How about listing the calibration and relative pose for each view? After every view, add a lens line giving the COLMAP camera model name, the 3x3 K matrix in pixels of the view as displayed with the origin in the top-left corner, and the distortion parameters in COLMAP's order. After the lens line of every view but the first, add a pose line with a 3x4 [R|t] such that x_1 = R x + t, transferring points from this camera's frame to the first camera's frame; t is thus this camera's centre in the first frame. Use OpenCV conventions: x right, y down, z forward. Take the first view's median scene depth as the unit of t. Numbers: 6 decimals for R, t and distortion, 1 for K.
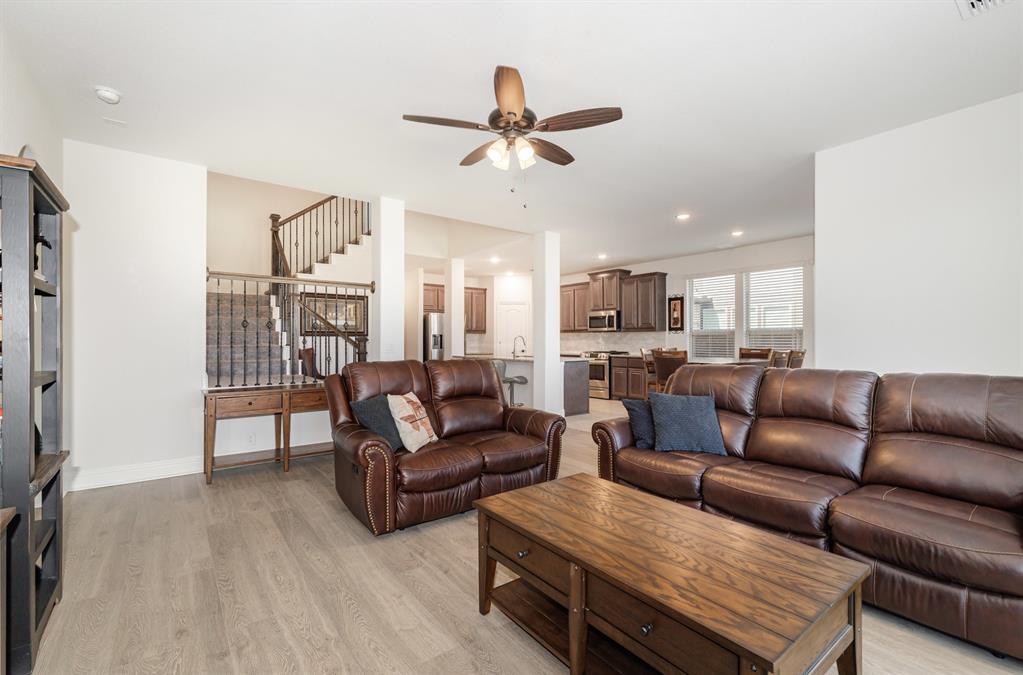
lens RADIAL K [[445.1, 0, 511.0], [0, 445.1, 343.3], [0, 0, 1]] dist [0.002240, 0.000191]
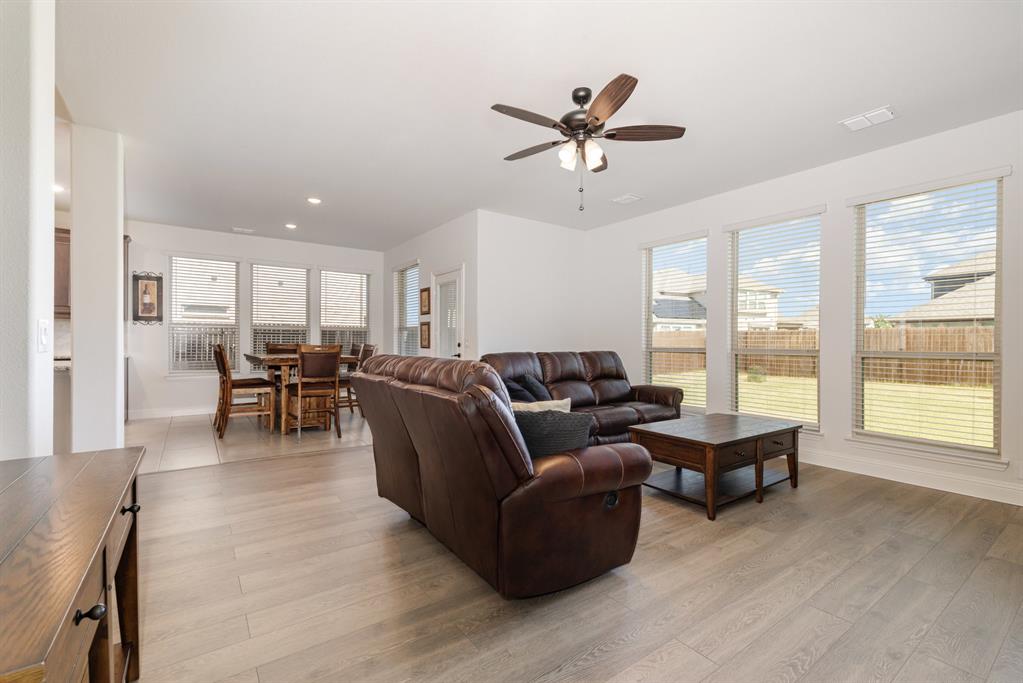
lens RADIAL K [[445.9, 0, 510.9], [0, 445.9, 343.0], [0, 0, 1]] dist [0.000676, 0.000144]
pose [[0.032342, 0.005786, 0.999460, -0.355810], [-0.004391, 0.999974, -0.005647, 0.010327], [-0.999467, -0.004206, 0.032367, 0.374239]]
